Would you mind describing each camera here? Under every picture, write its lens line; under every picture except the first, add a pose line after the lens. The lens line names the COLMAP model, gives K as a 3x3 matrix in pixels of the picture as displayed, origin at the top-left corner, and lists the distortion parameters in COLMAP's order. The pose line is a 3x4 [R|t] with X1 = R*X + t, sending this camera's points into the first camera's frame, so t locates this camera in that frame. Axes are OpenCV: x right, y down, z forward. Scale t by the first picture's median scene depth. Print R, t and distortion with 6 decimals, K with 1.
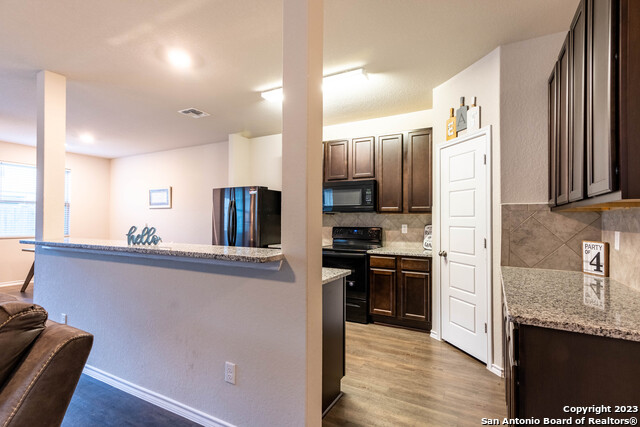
lens RADIAL K [[316.9, 0, 316.1], [0, 316.9, 214.0], [0, 0, 1]] dist [0.018163, 0.002184]
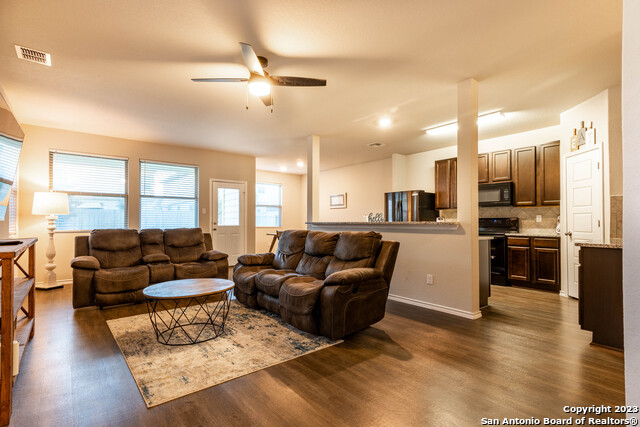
lens RADIAL K [[316.9, 0, 320.7], [0, 316.9, 216.0], [0, 0, 1]] dist [0.018163, 0.002184]
pose [[0.932591, -0.008803, -0.360828, -0.083334], [0.007598, 0.999960, -0.004759, 0.037759], [0.360855, 0.001697, 0.932620, -0.559999]]
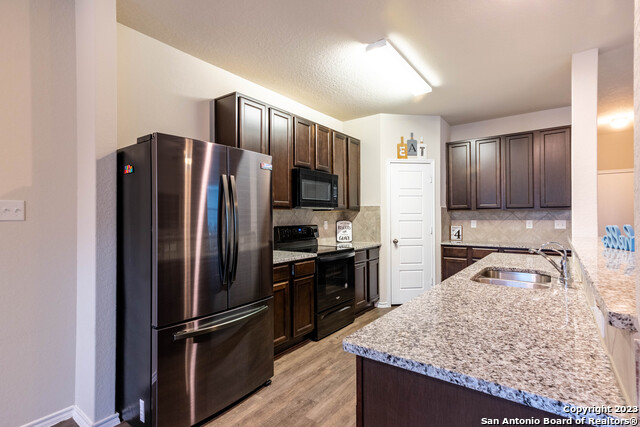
lens RADIAL K [[316.9, 0, 322.9], [0, 316.9, 216.0], [0, 0, 1]] dist [0.018163, 0.002184]
pose [[0.120781, -0.001383, 0.992678, -0.796375], [-0.011706, 0.999928, 0.002818, 0.014122], [-0.992610, -0.011961, 0.120756, 0.927533]]
